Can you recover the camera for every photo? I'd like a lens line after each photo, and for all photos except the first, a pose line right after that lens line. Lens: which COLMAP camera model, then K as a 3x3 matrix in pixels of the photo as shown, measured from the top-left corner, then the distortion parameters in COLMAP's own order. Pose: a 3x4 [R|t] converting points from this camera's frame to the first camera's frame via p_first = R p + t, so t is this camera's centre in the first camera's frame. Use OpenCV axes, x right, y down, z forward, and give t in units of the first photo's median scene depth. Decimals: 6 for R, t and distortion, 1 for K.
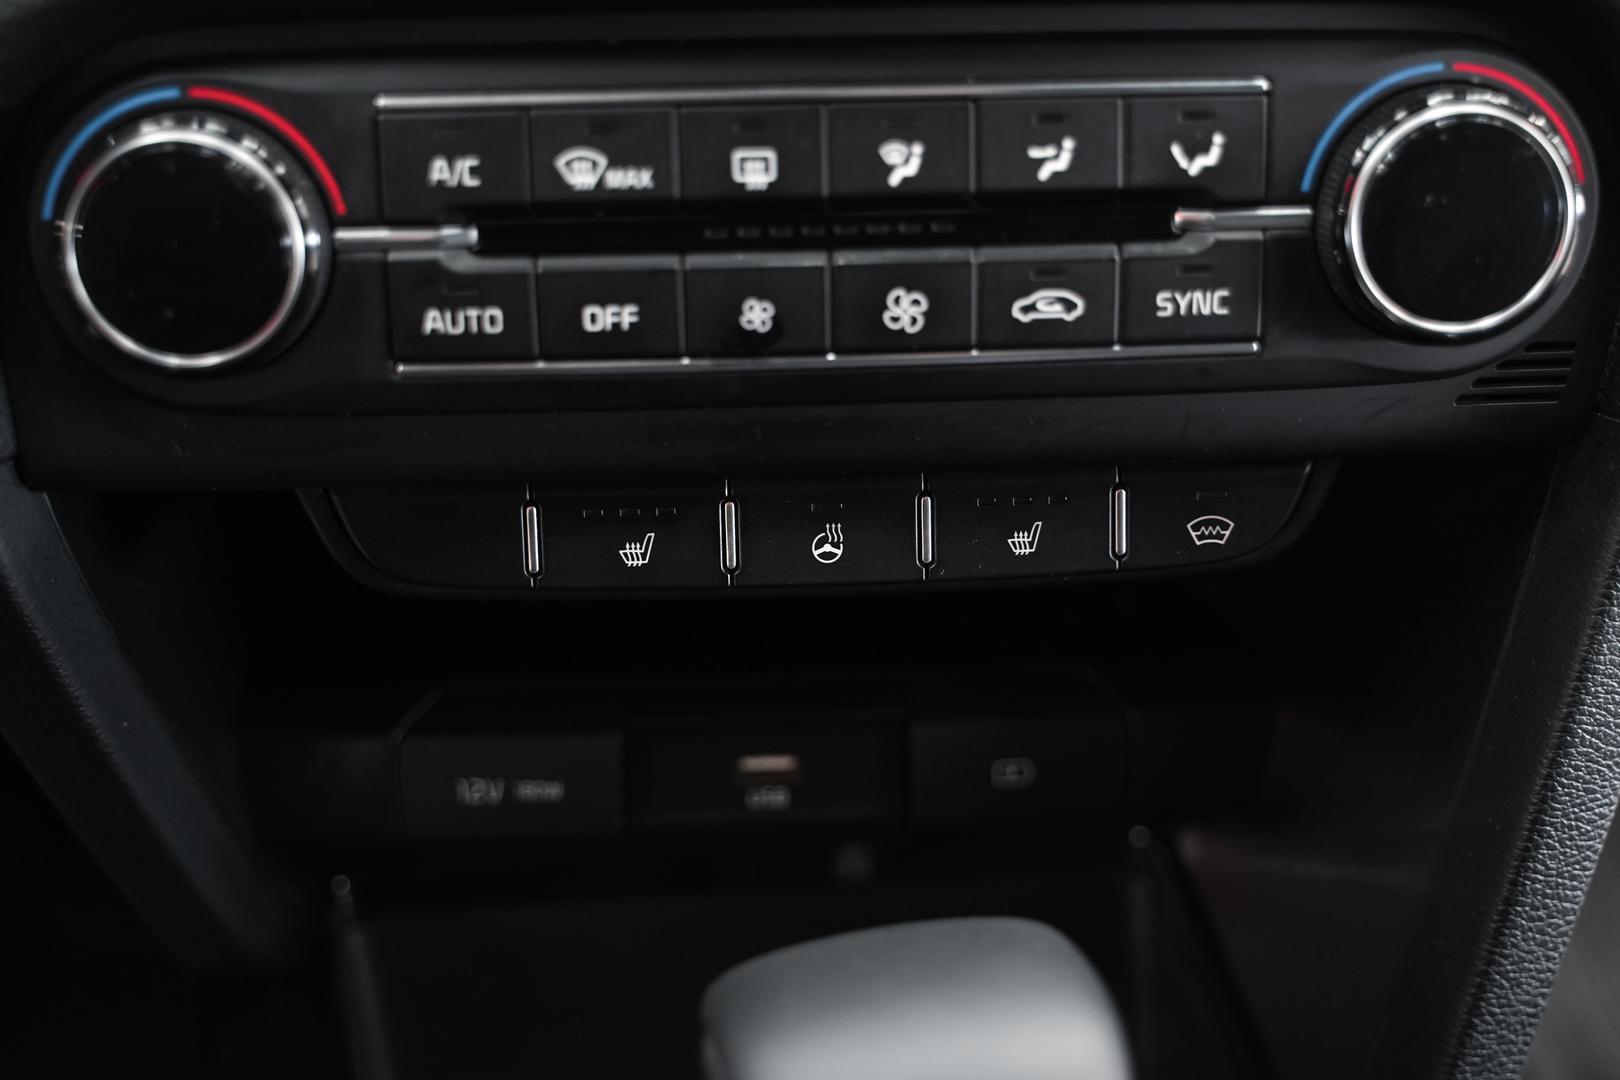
lens RADIAL K [[2001.6, 0, 811.6], [0, 2001.6, 534.8], [0, 0, 1]] dist [0.007740, 0.000000]
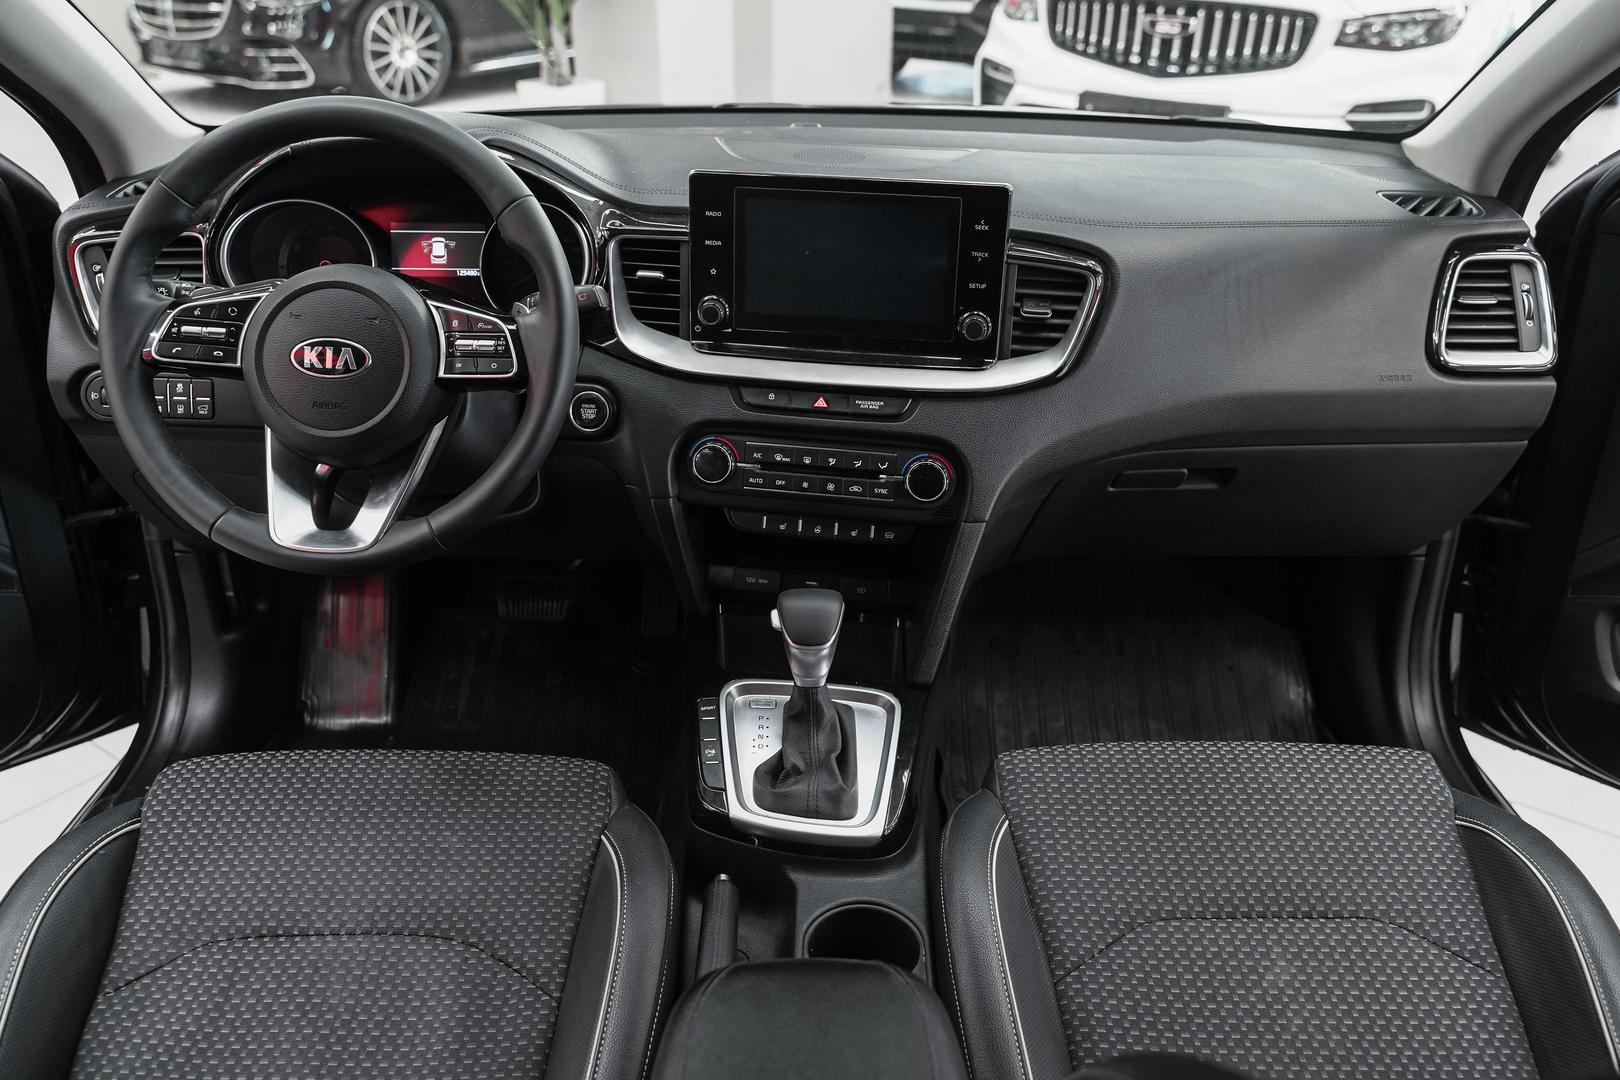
lens RADIAL K [[1296.6, 0, 815.4], [0, 1296.6, 531.2], [0, 0, 1]] dist [-0.006806, 0.009907]
pose [[0.979776, 0.112281, -0.165625, 0.638523], [-0.127893, 0.987983, -0.086792, 0.345368], [0.153889, 0.106219, 0.982362, -2.671722]]
